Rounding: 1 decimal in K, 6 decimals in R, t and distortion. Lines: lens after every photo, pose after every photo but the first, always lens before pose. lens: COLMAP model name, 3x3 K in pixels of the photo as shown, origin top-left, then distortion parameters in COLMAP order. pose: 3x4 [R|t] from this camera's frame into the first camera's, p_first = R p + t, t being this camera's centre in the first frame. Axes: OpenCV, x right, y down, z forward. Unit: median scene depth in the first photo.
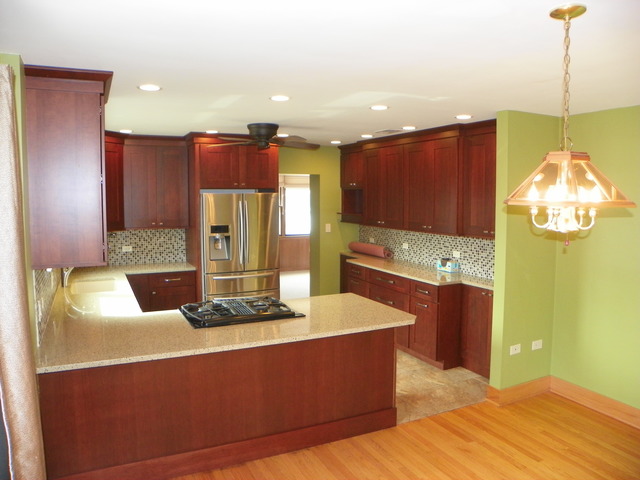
lens RADIAL K [[496.6, 0, 321.1], [0, 496.6, 240.1], [0, 0, 1]] dist [-0.084626, 0.016283]
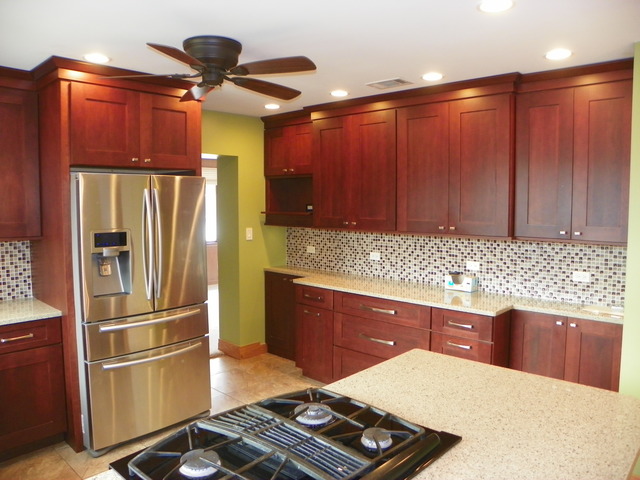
lens RADIAL K [[496.6, 0, 319.0], [0, 496.6, 237.1], [0, 0, 1]] dist [-0.084626, 0.016283]
pose [[0.931196, -0.024936, 0.363665, -0.179157], [0.031438, 0.999434, -0.011970, -0.010397], [-0.363161, 0.022579, 0.931453, 0.394877]]
